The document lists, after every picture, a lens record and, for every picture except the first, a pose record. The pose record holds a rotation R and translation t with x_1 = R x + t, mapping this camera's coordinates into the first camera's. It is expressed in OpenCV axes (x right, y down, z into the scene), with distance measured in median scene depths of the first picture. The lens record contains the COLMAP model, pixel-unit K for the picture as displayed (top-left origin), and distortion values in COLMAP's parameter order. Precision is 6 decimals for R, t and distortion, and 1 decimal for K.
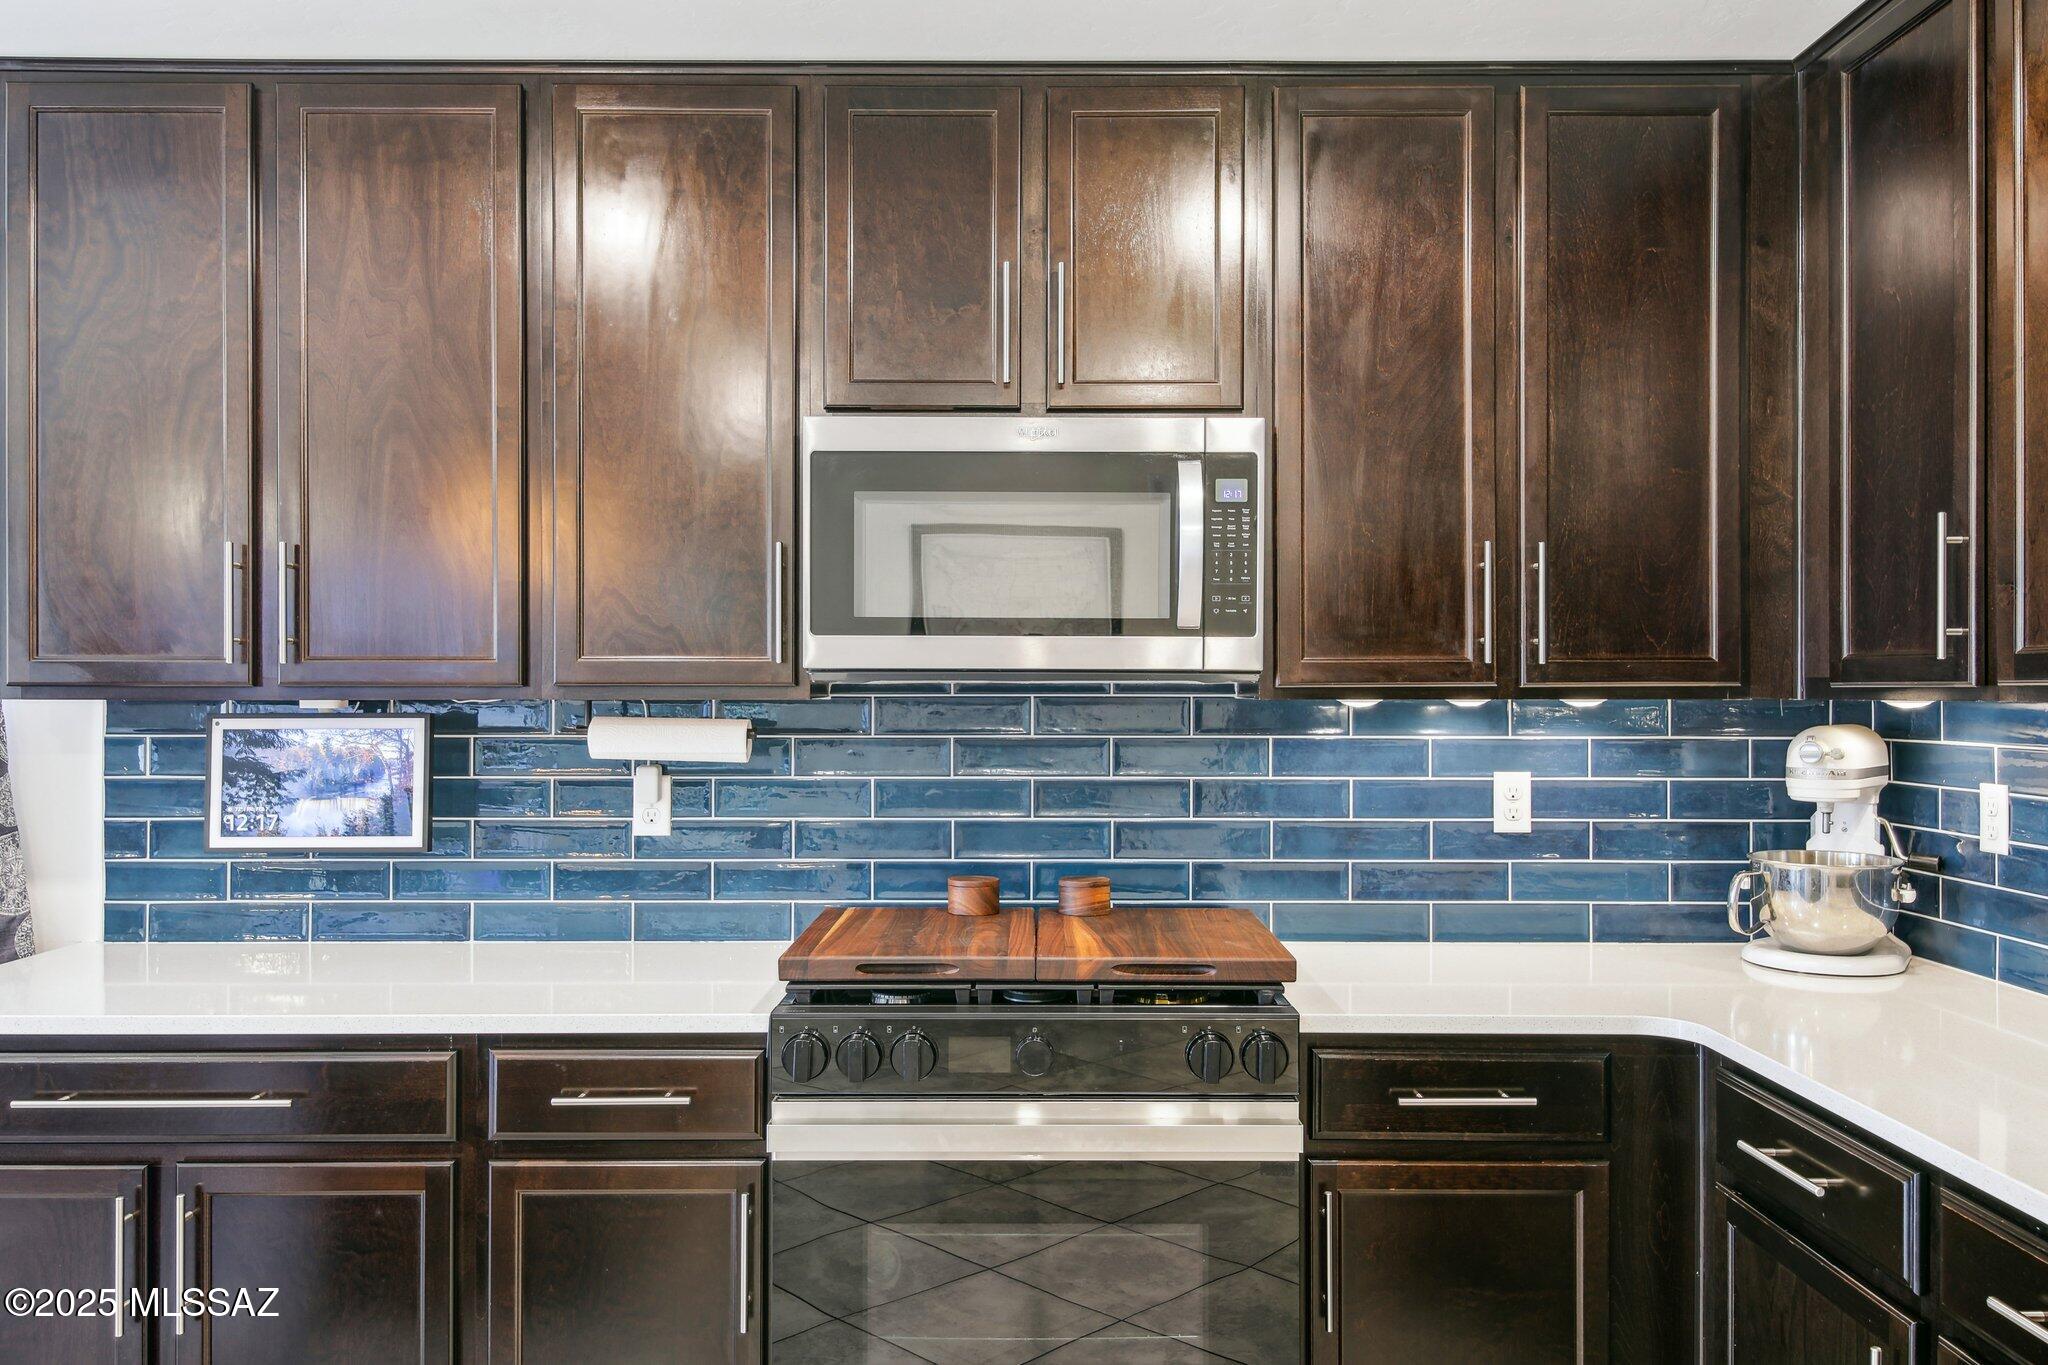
lens RADIAL K [[1576.7, 0, 1021.8], [0, 1576.7, 676.9], [0, 0, 1]] dist [0.024623, -0.002679]
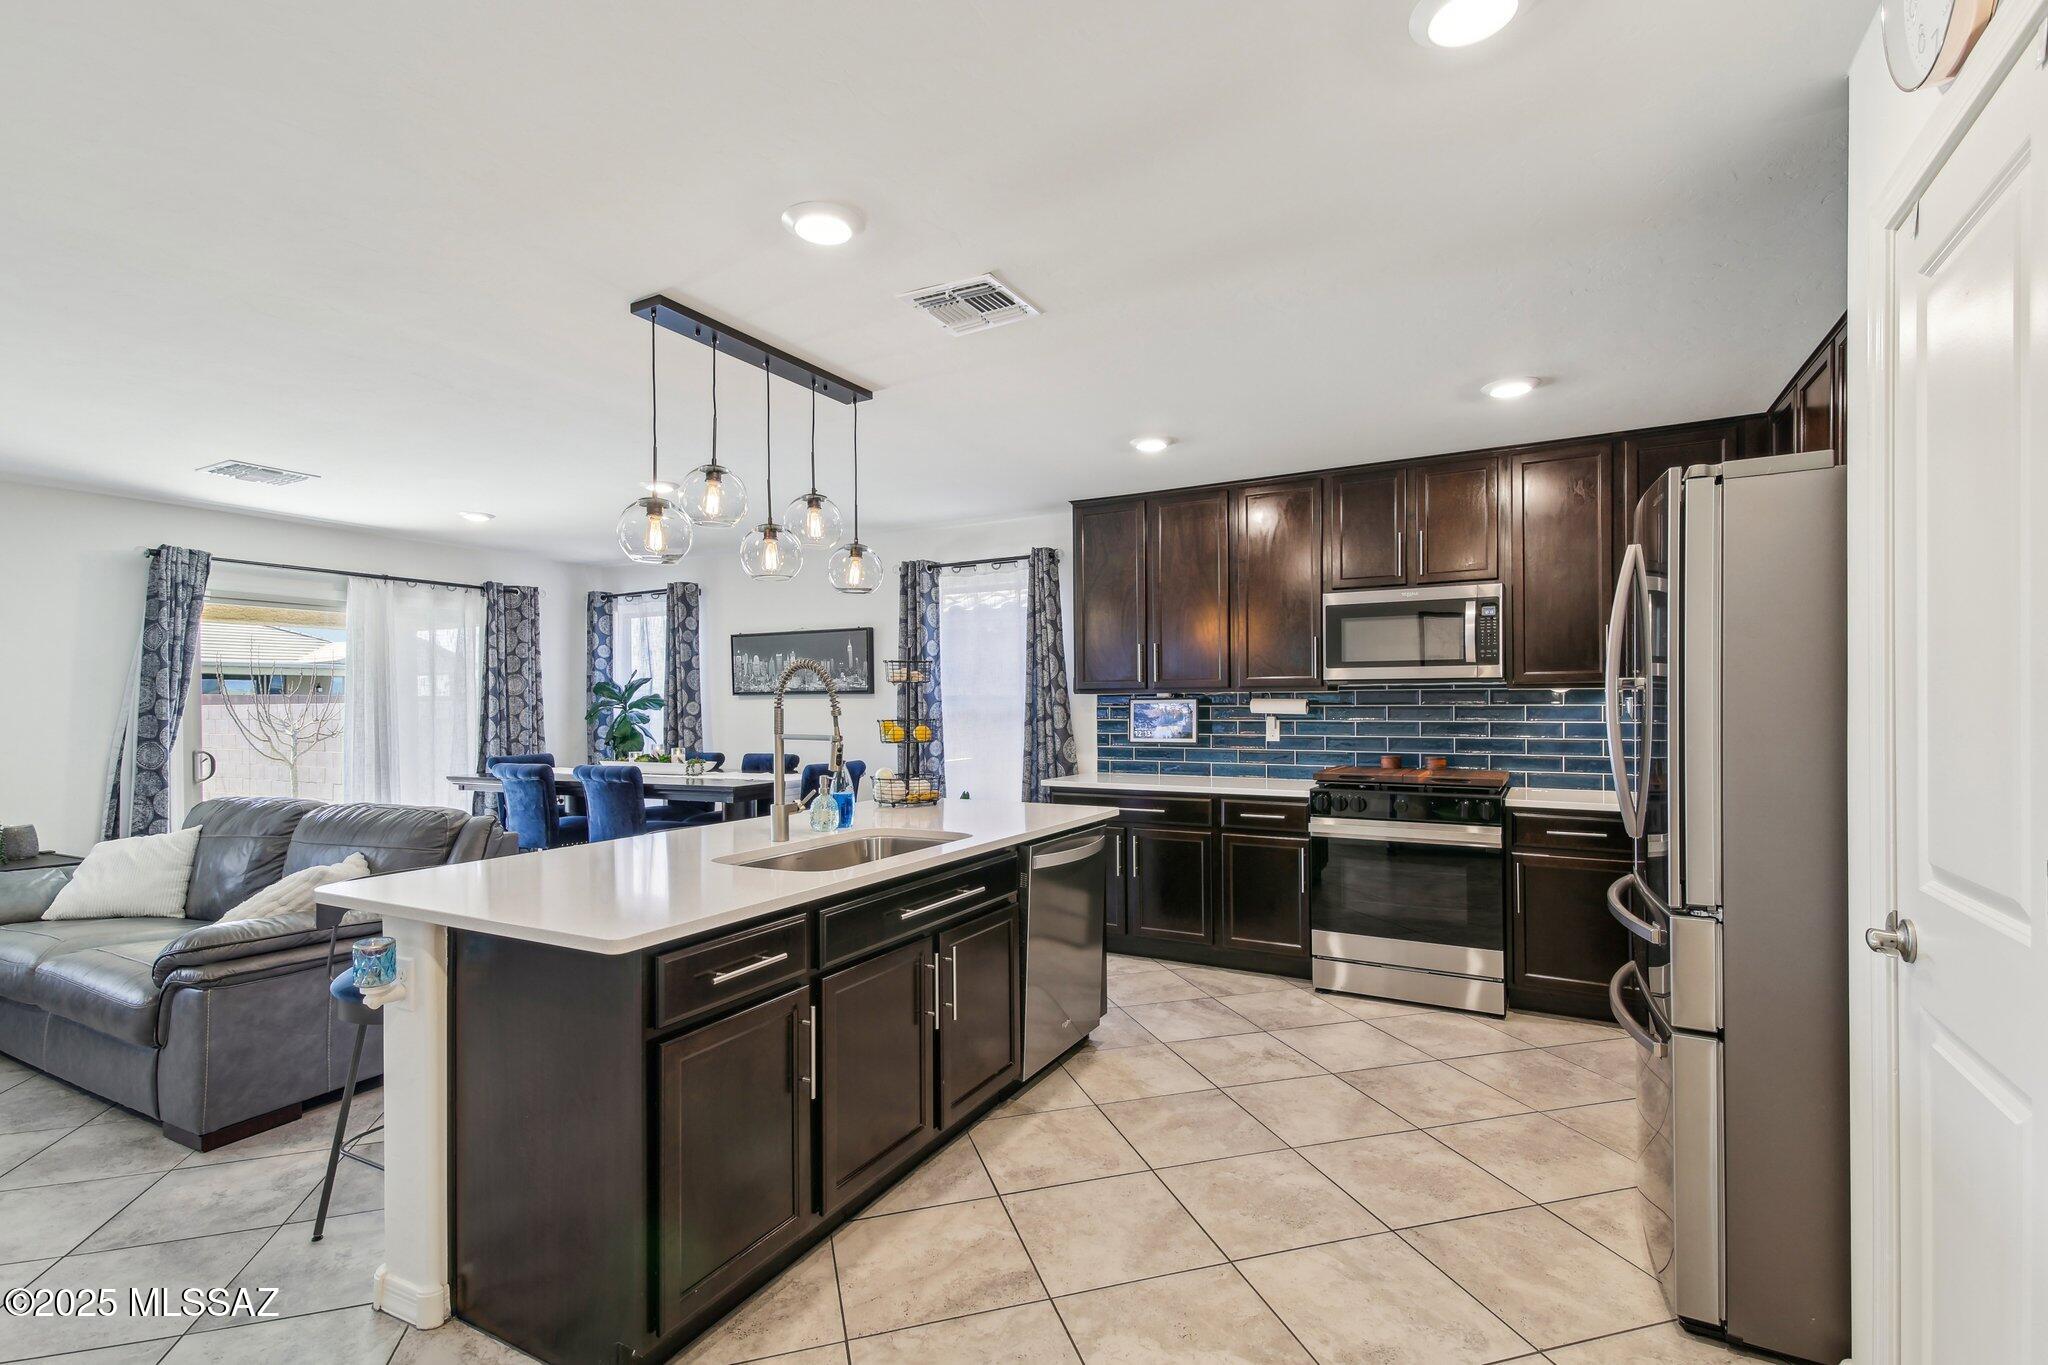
lens RADIAL K [[928.3, 0, 1021.5], [0, 928.3, 713.4], [0, 0, 1]] dist [0.026664, -0.005115]
pose [[0.876734, -0.000961, -0.480974, 0.179619], [0.009313, 0.999844, 0.014979, 0.022914], [0.480885, -0.017612, 0.876607, -0.704660]]
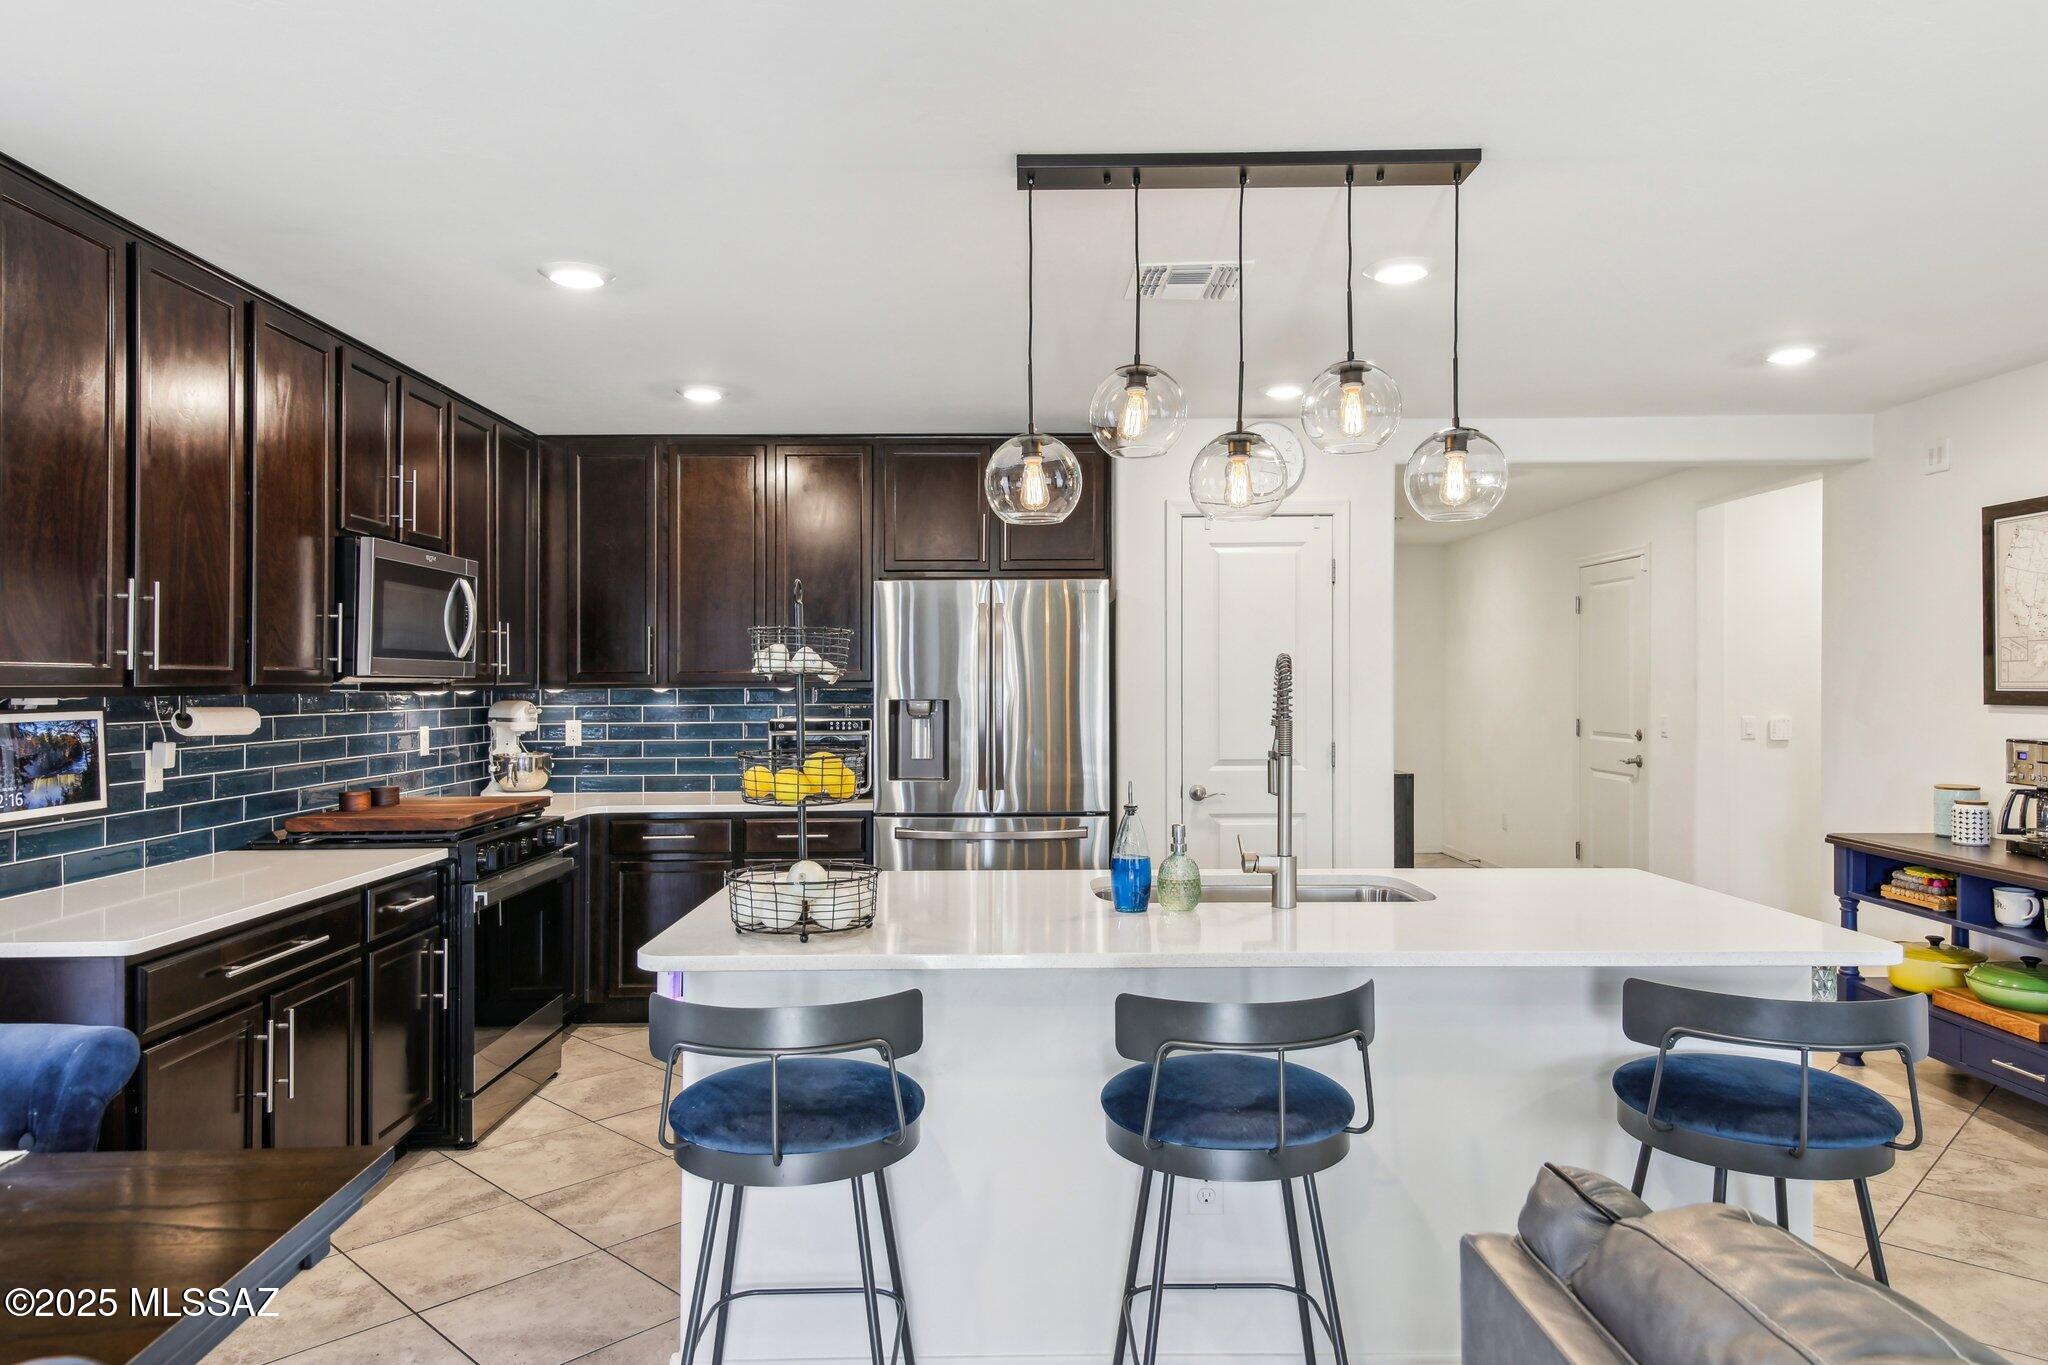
lens RADIAL K [[1311.0, 0, 1002.3], [0, 1311.0, 681.7], [0, 0, 1]] dist [0.016746, -0.000128]
pose [[0.003091, 0.000660, 0.999995, -1.487997], [0.003186, 0.999995, -0.000670, 0.004659], [-0.999990, 0.003188, 0.003089, 0.240348]]
